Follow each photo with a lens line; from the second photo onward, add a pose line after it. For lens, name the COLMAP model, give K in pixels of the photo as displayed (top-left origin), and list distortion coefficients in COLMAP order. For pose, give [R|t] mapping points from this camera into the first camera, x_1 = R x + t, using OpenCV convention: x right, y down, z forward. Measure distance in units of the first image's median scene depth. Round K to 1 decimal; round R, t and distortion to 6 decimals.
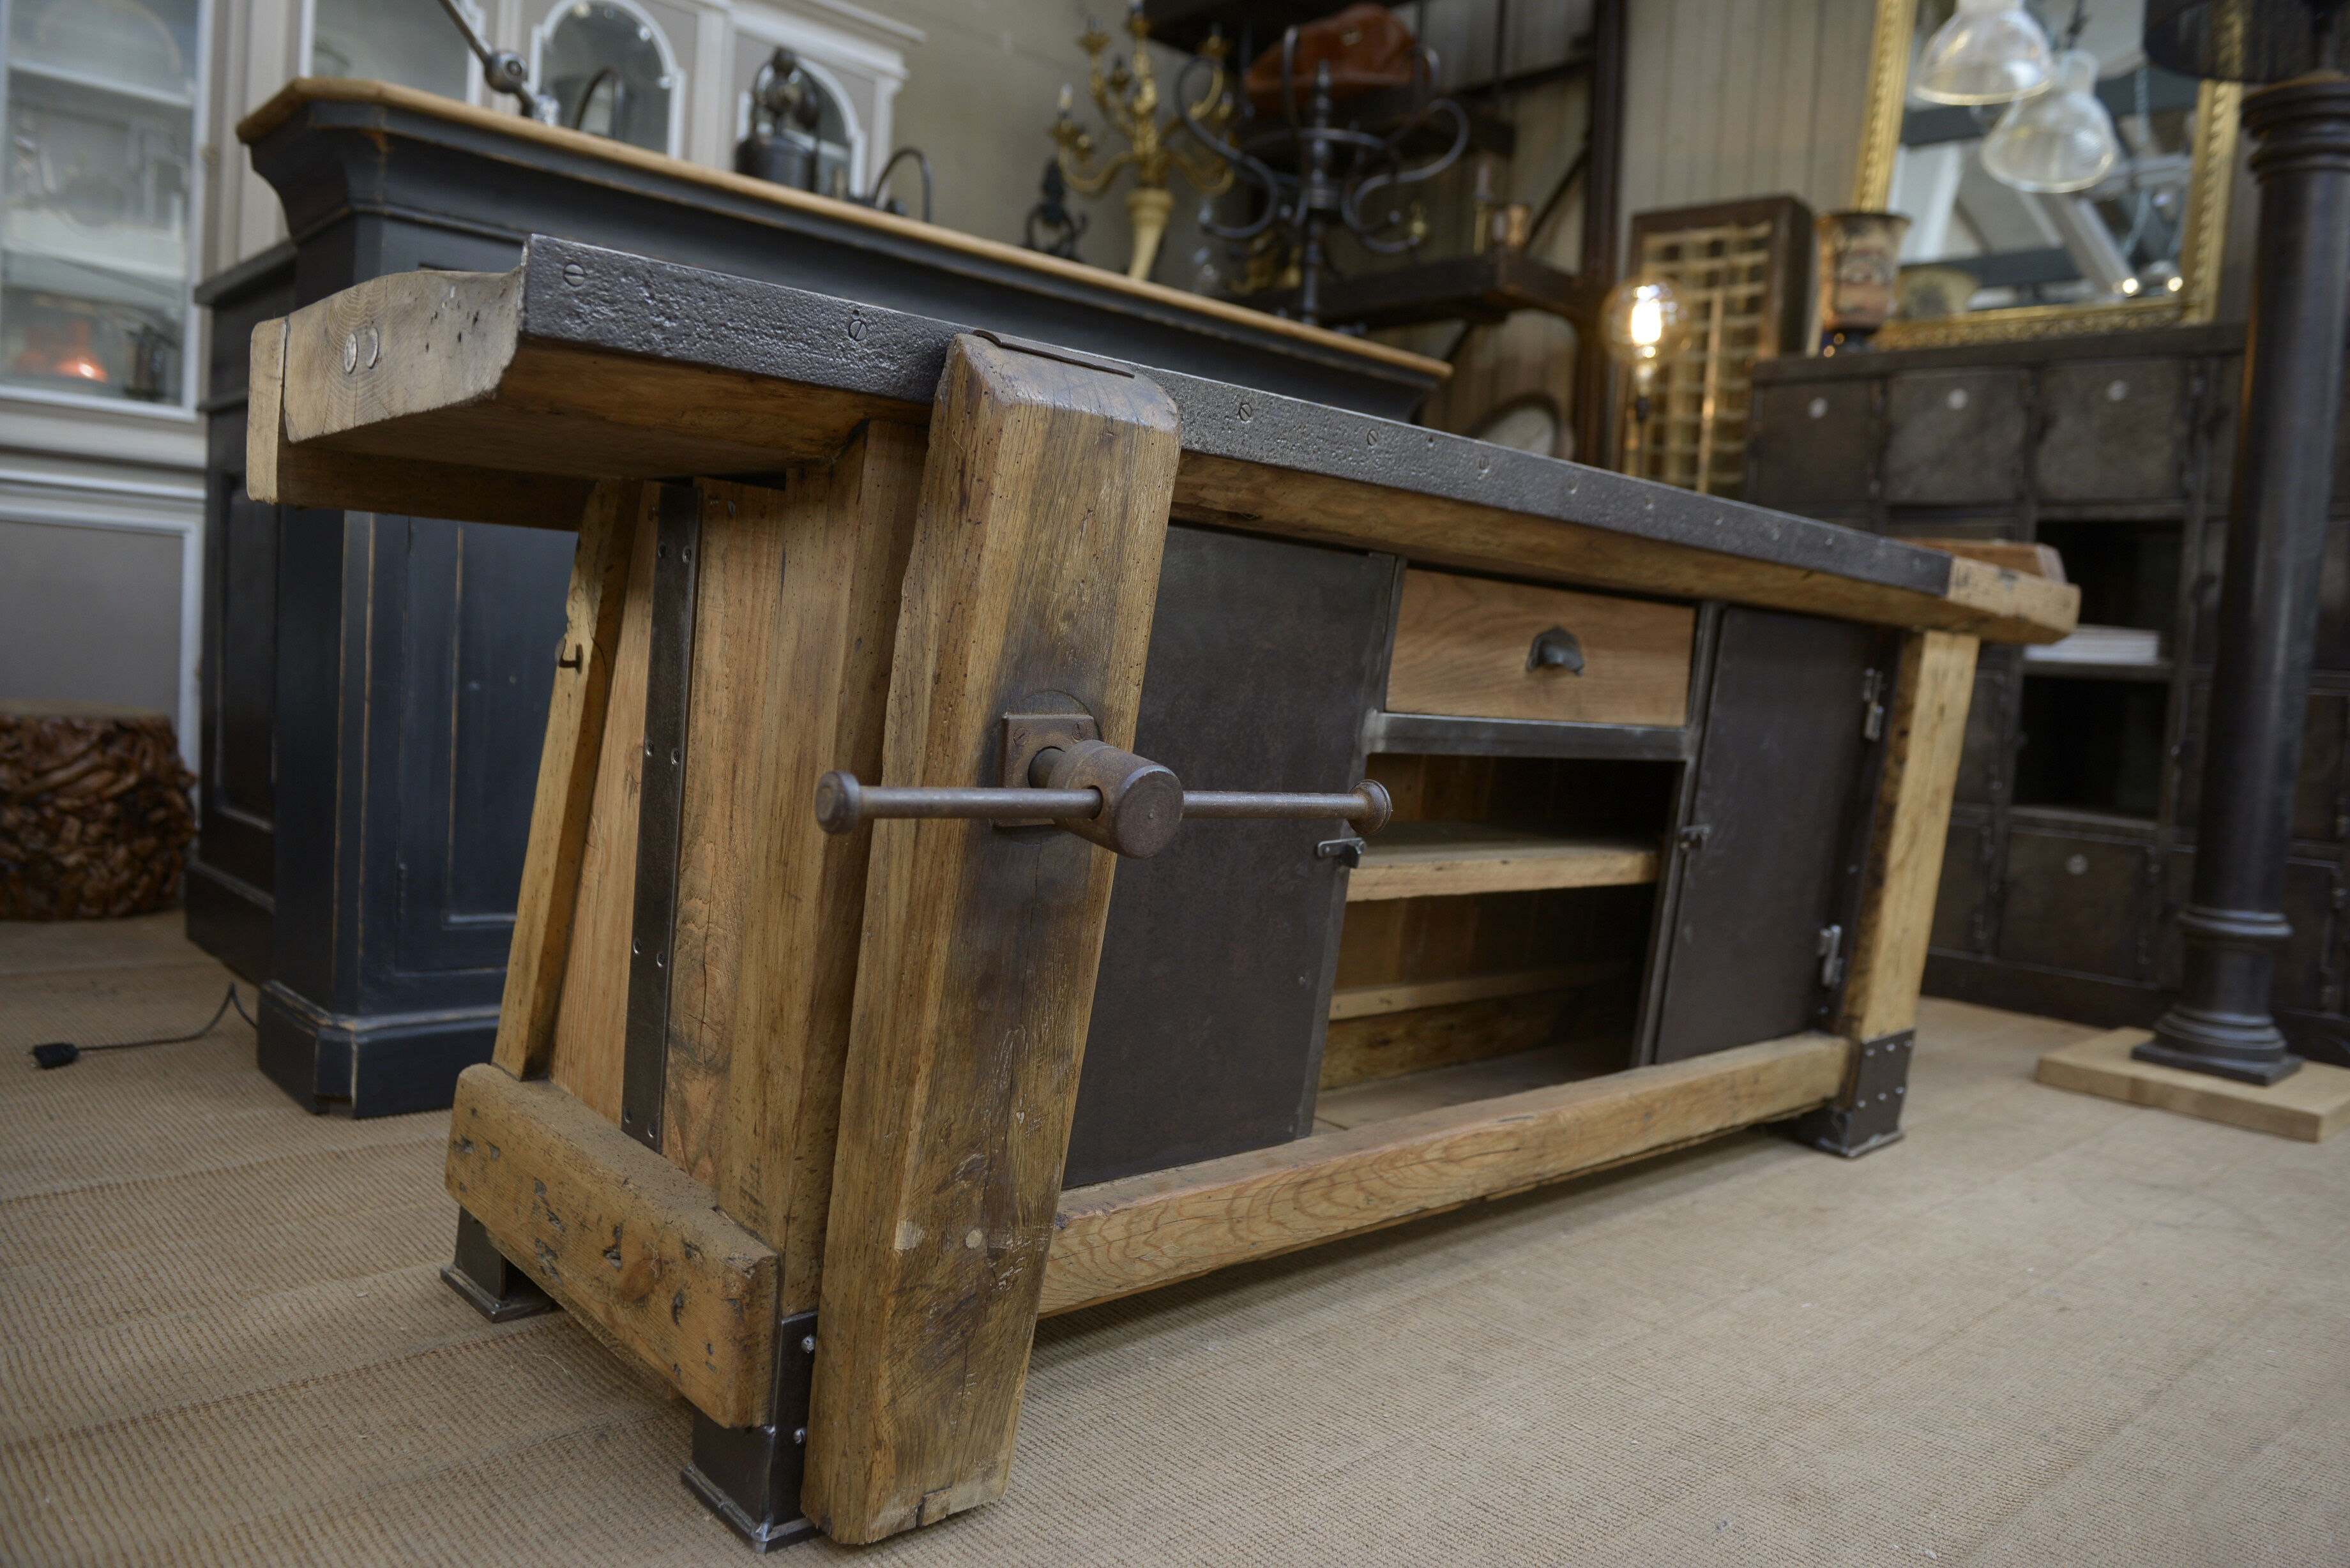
lens RADIAL K [[1696.7, 0, 1180.7], [0, 1696.7, 786.6], [0, 0, 1]] dist [-0.045994, -0.000627]
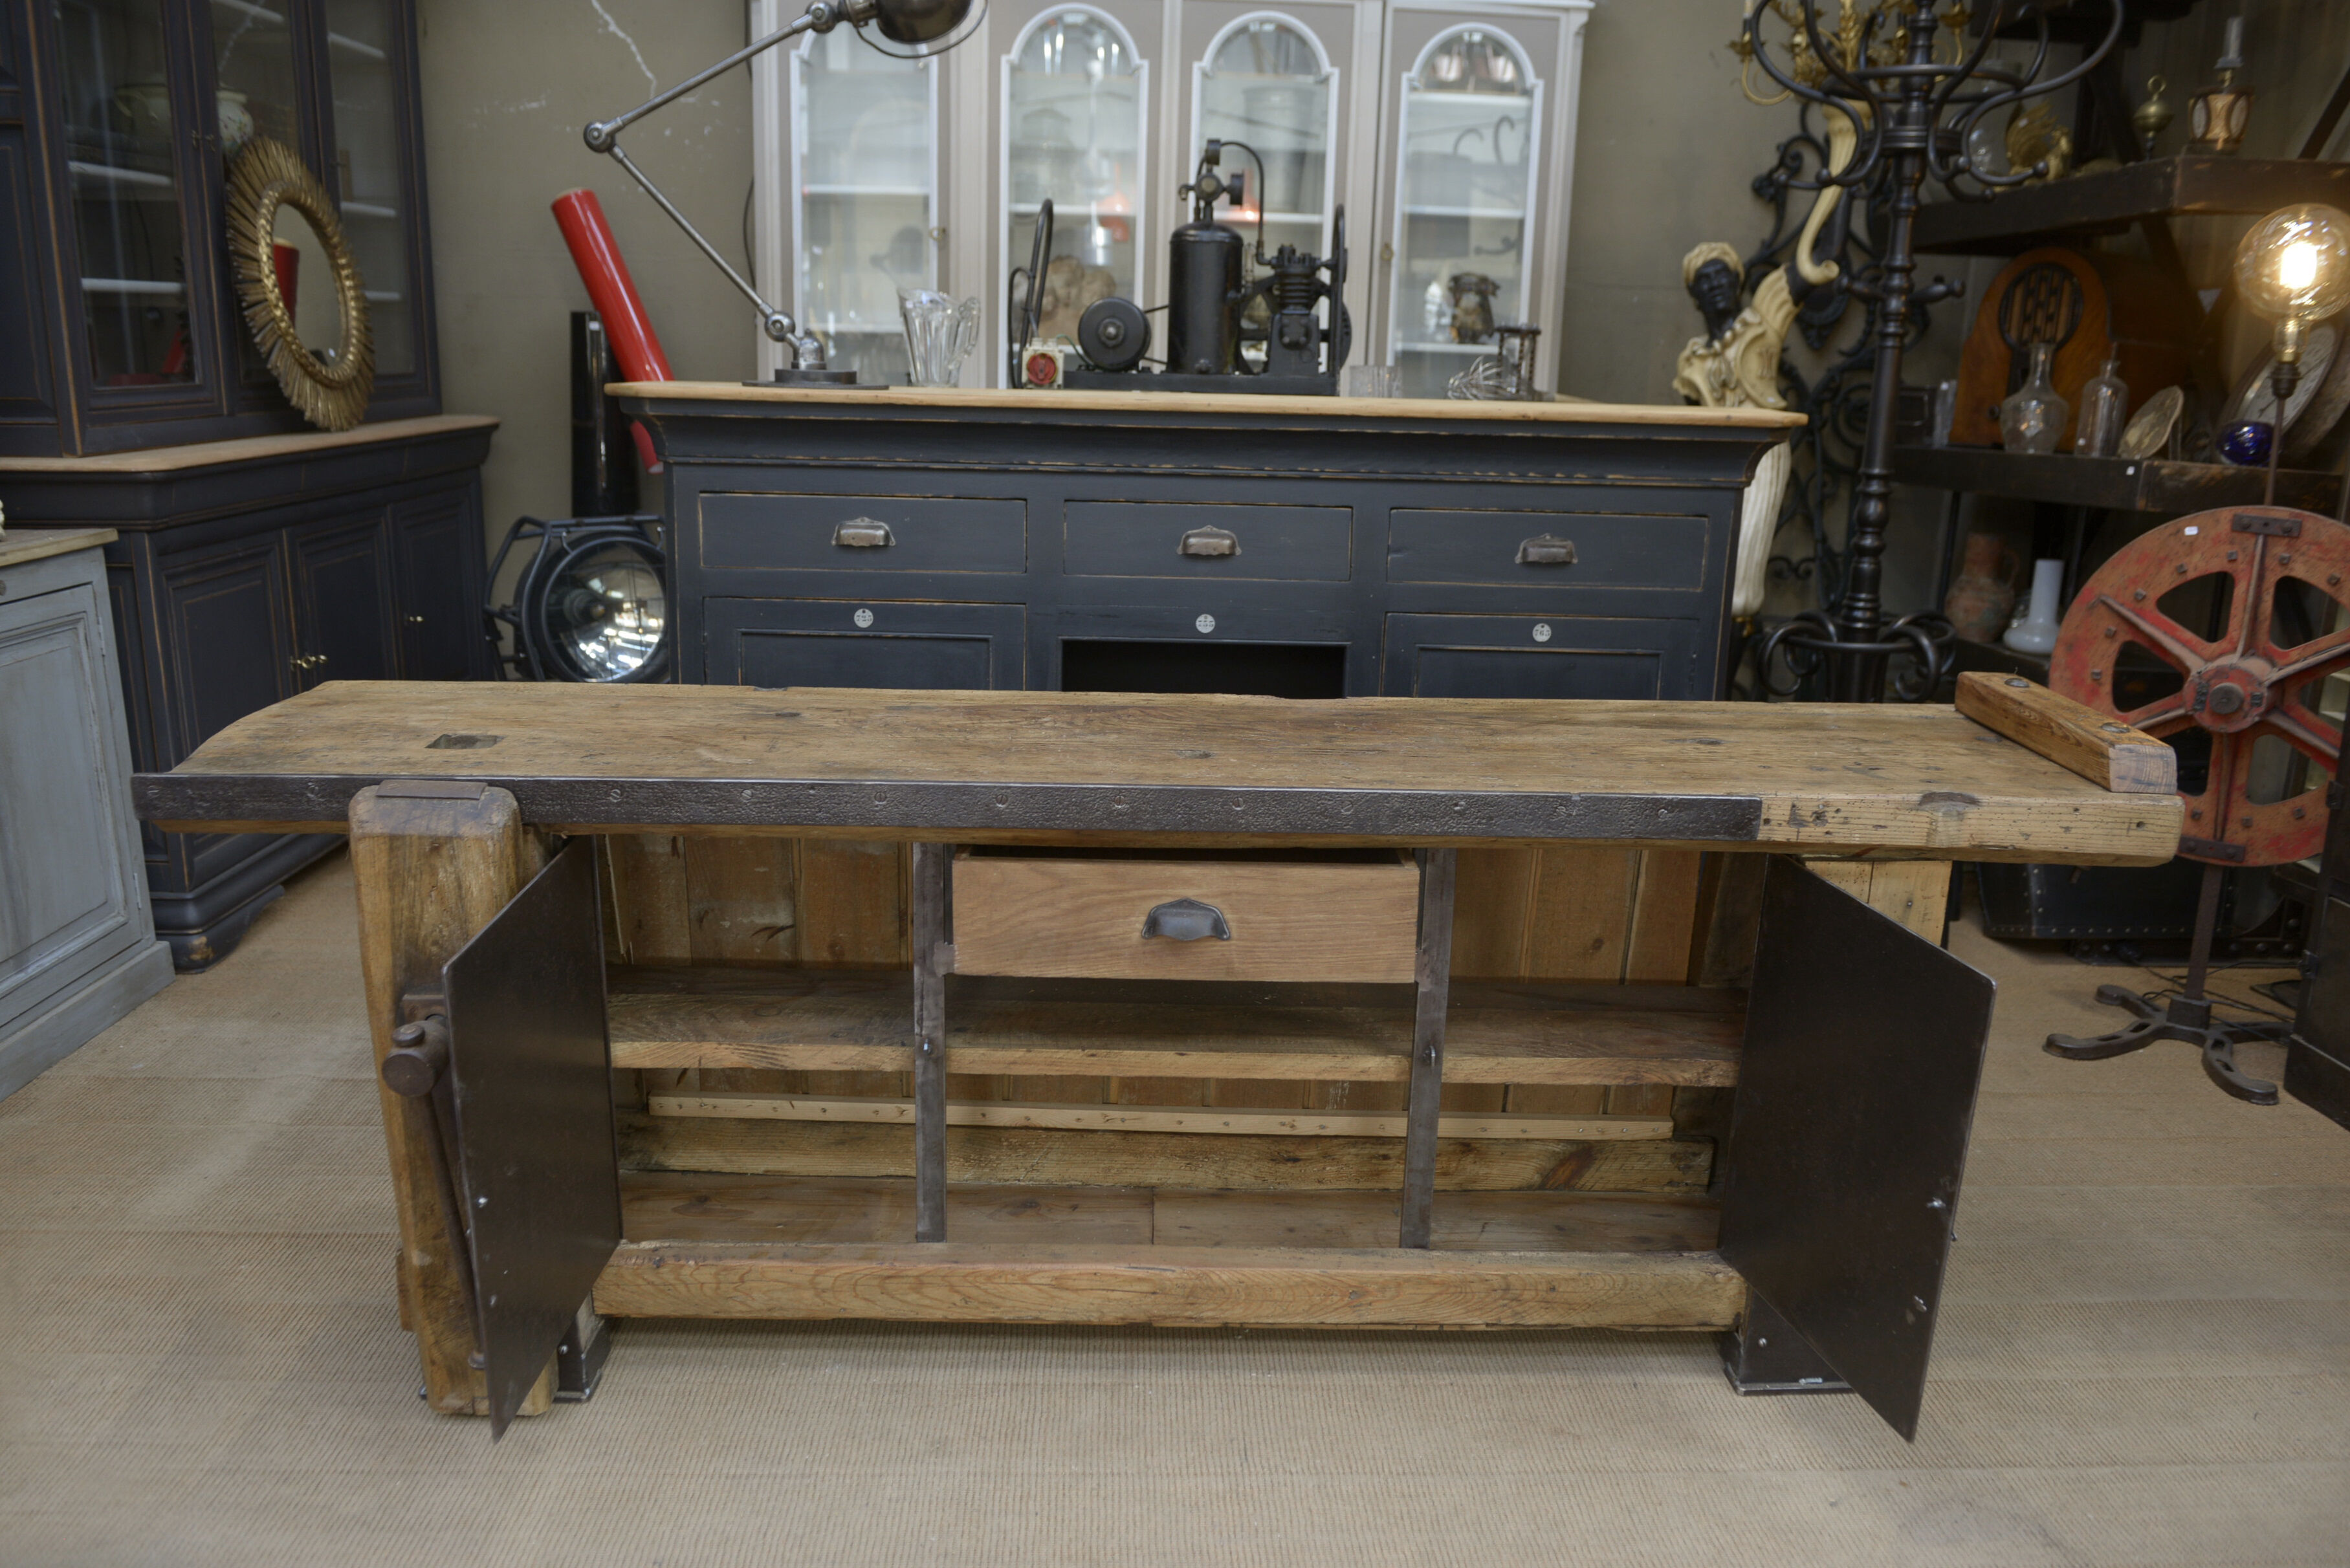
lens RADIAL K [[1840.3, 0, 1175.3], [0, 1840.3, 786.2], [0, 0, 1]] dist [-0.031358, -0.003844]
pose [[0.749448, 0.108467, -0.653117, 1.458125], [-0.023015, 0.990160, 0.138033, -0.457865], [0.661663, -0.088417, 0.744570, 0.107658]]
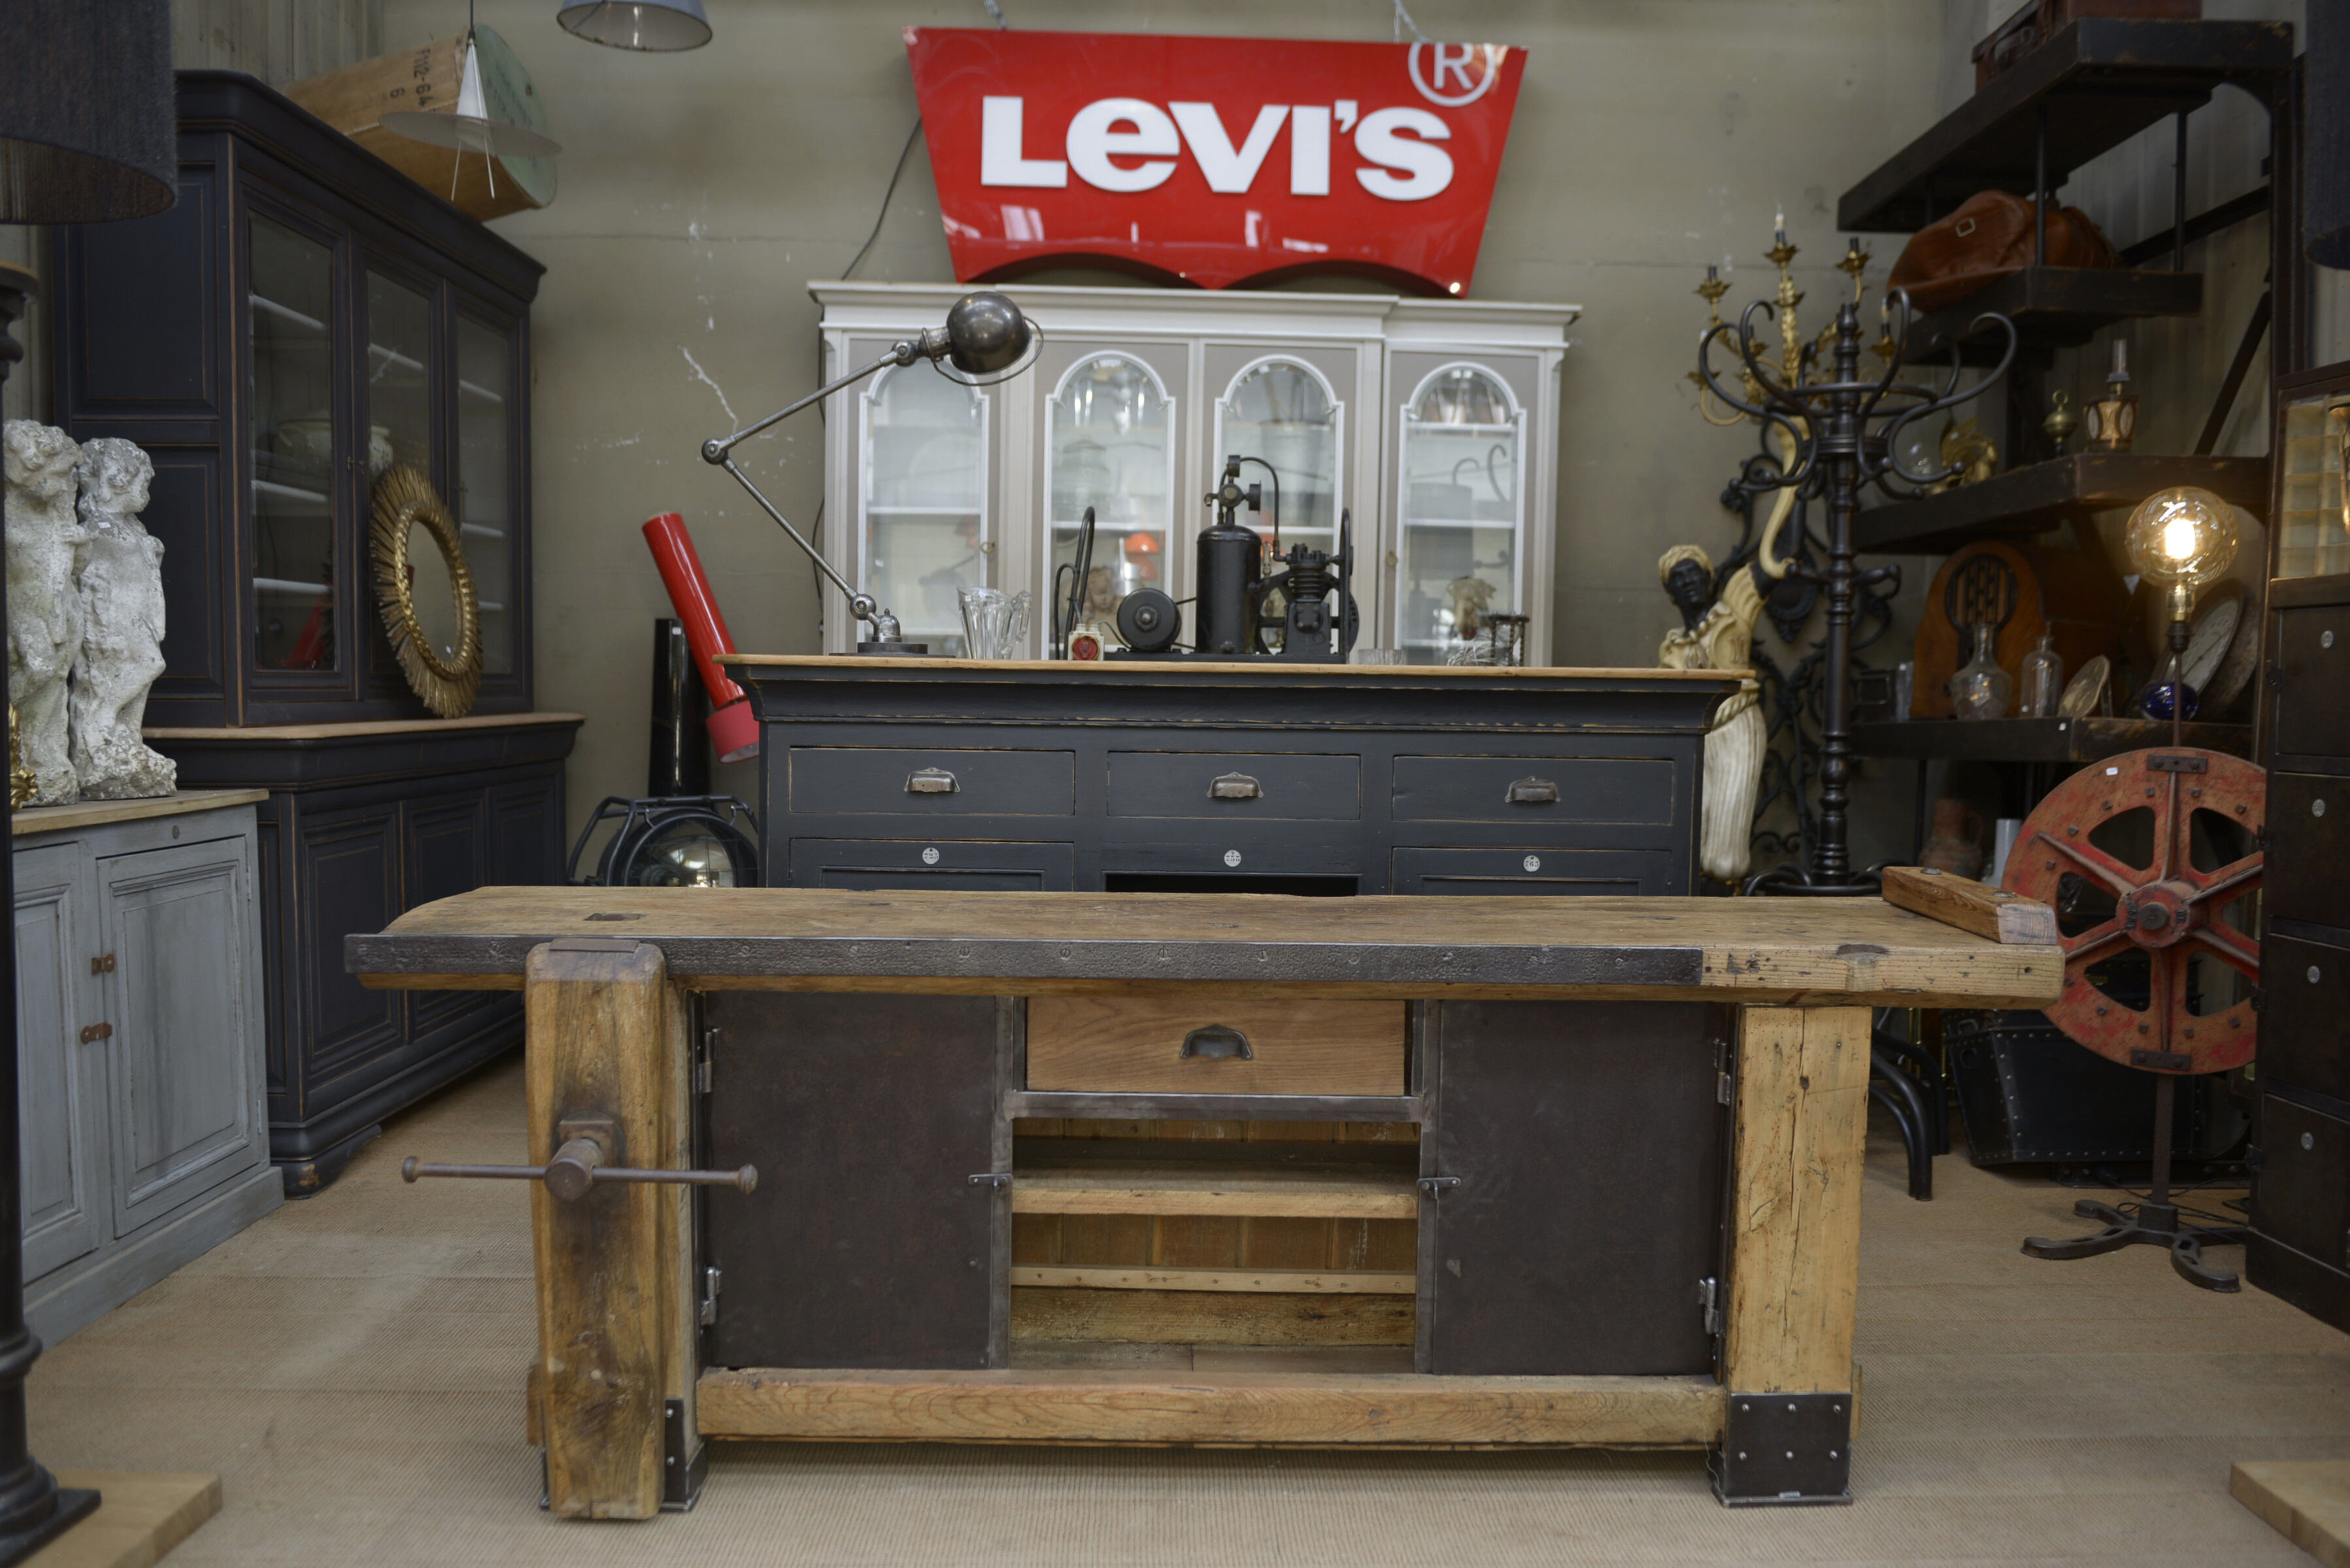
lens RADIAL K [[1872.5, 0, 1175.0], [0, 1872.5, 784.0], [0, 0, 1]] dist [-0.028492, -0.005432]
pose [[0.740614, -0.021556, -0.671584, 1.706830], [-0.013334, 0.998817, -0.046764, -0.306142], [0.671798, 0.043589, 0.739451, -0.182940]]
